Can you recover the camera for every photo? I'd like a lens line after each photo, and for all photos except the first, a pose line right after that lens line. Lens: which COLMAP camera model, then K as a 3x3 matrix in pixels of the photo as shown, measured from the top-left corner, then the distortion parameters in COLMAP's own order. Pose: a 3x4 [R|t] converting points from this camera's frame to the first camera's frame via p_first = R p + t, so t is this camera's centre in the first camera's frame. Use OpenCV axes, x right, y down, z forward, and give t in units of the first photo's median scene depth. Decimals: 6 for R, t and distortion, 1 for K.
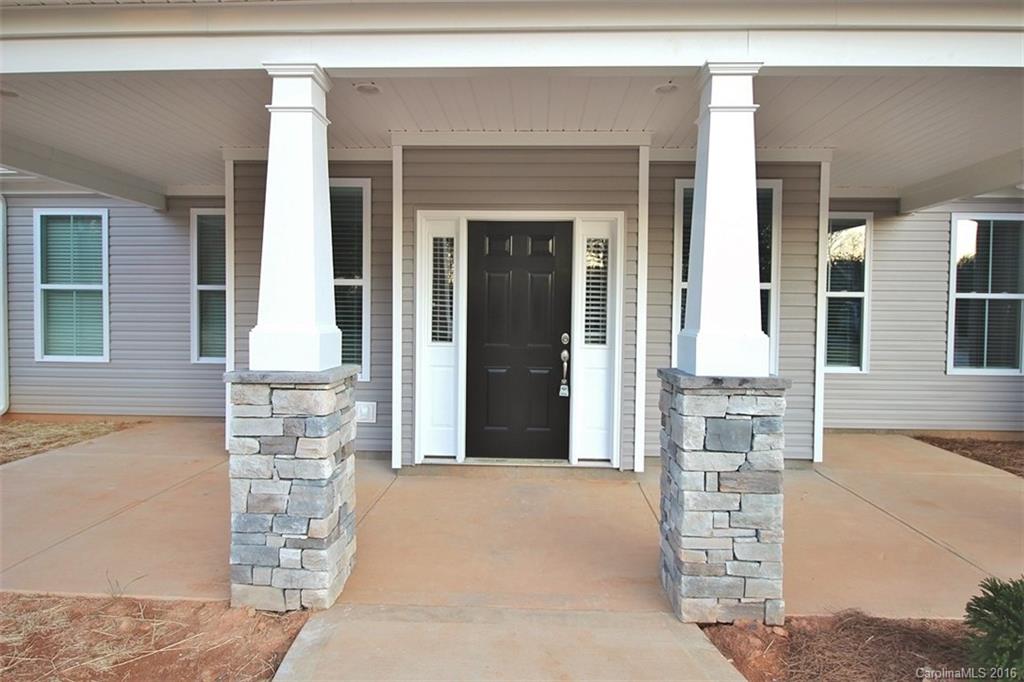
lens RADIAL K [[565.2, 0, 515.8], [0, 565.2, 326.3], [0, 0, 1]] dist [0.006323, -0.011453]
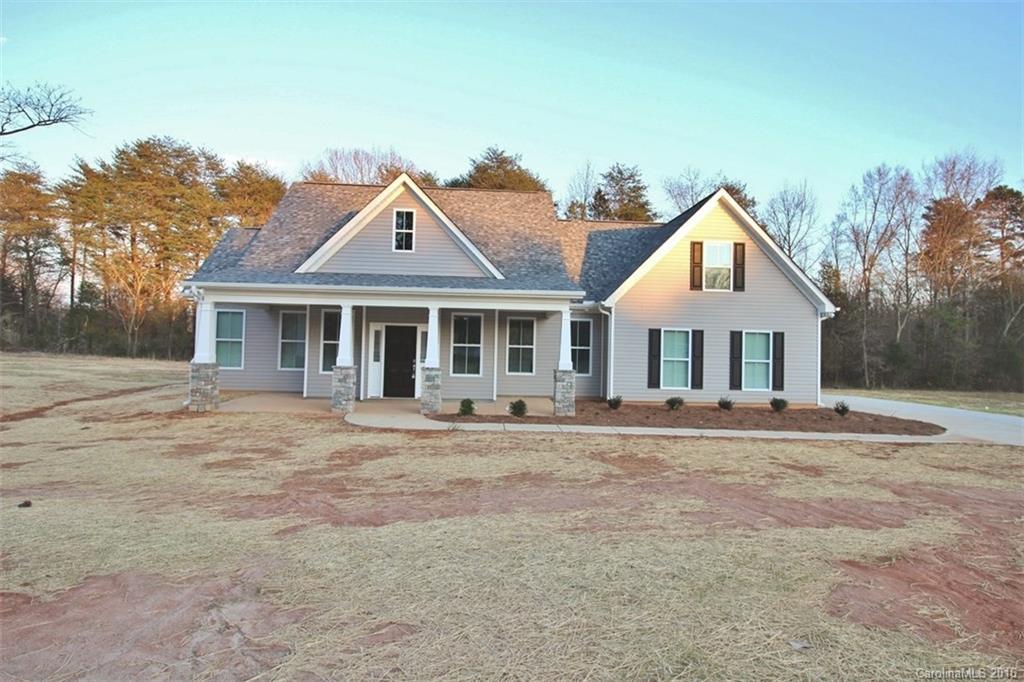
lens RADIAL K [[565.2, 0, 515.8], [0, 565.2, 326.3], [0, 0, 1]] dist [0.006323, -0.011453]
pose [[0.995386, 0.014469, 0.094851, 0.365134], [-0.009553, 0.998597, -0.052077, -0.015315], [-0.095471, 0.050931, 0.994128, -2.392872]]
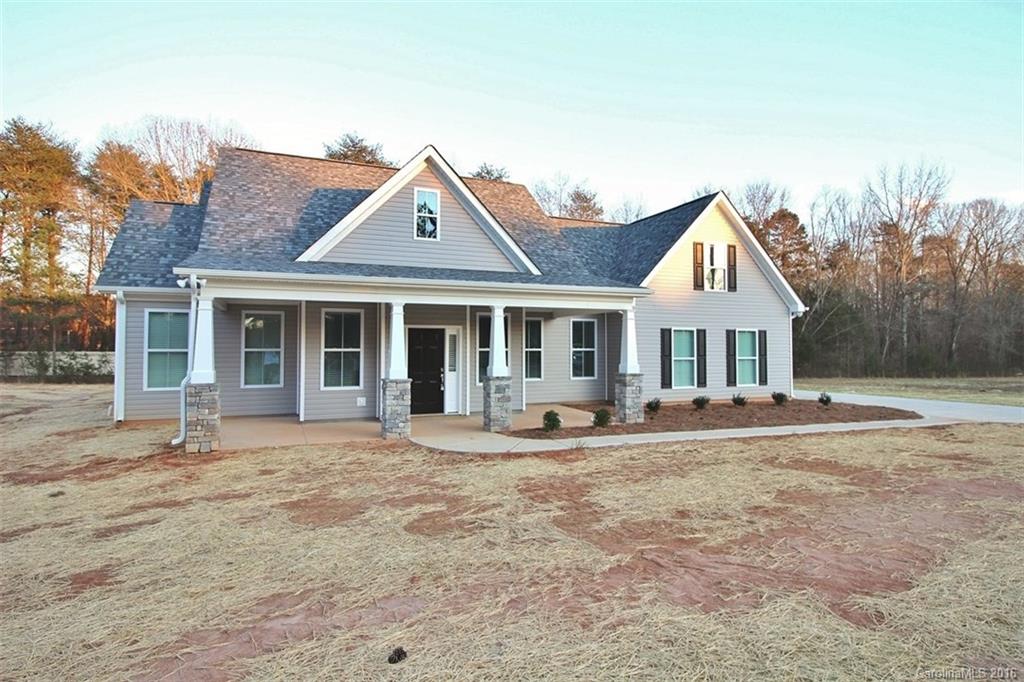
lens RADIAL K [[565.2, 0, 515.8], [0, 565.2, 326.3], [0, 0, 1]] dist [0.006323, -0.011453]
pose [[0.906566, 0.004491, 0.422039, -0.772293], [0.020181, 0.998338, -0.053973, -0.035400], [-0.421581, 0.057447, 0.904969, -1.724983]]
